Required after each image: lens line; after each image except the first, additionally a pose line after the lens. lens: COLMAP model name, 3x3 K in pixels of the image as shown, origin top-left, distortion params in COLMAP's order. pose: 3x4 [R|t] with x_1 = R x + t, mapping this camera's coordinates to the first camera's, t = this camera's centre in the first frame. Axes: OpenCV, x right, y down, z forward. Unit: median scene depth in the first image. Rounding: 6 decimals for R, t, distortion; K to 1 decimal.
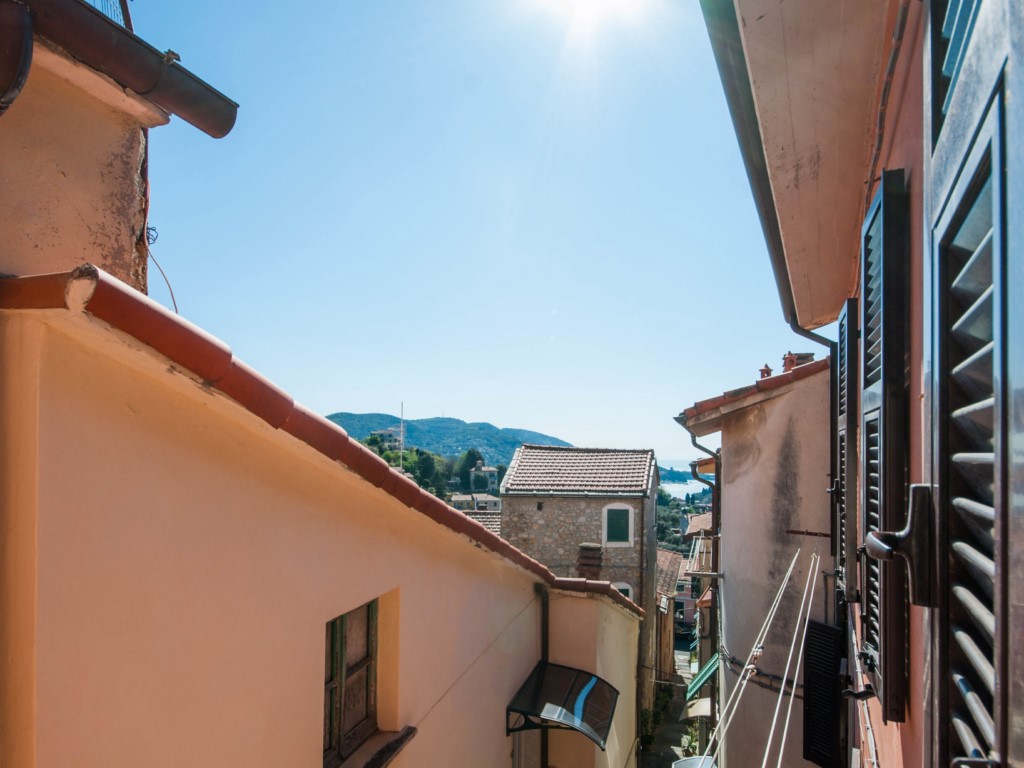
lens RADIAL K [[1268.3, 0, 512.0], [0, 1268.3, 384.0], [0, 0, 1]] dist [-0.004264, -0.002270]
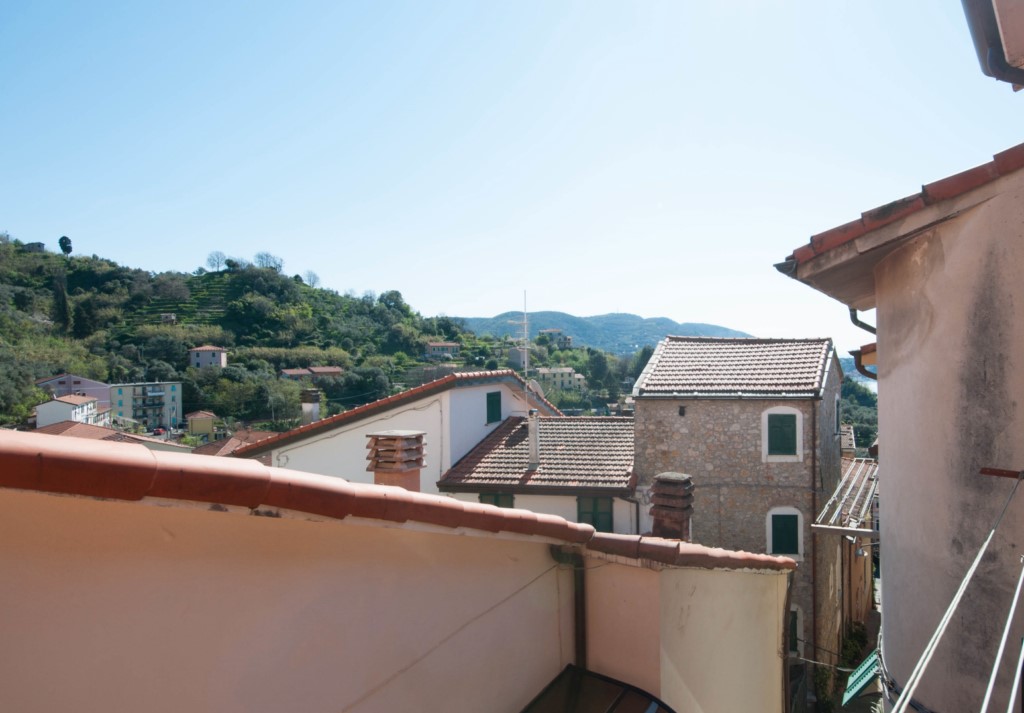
lens RADIAL K [[1057.9, 0, 512.0], [0, 1057.9, 356.5], [0, 0, 1]] dist [-0.006430, 0.006312]
pose [[0.969422, -0.020760, -0.244522, 0.082367], [0.033222, 0.998345, 0.046949, 0.026621], [0.243142, -0.053637, 0.968507, 0.325094]]
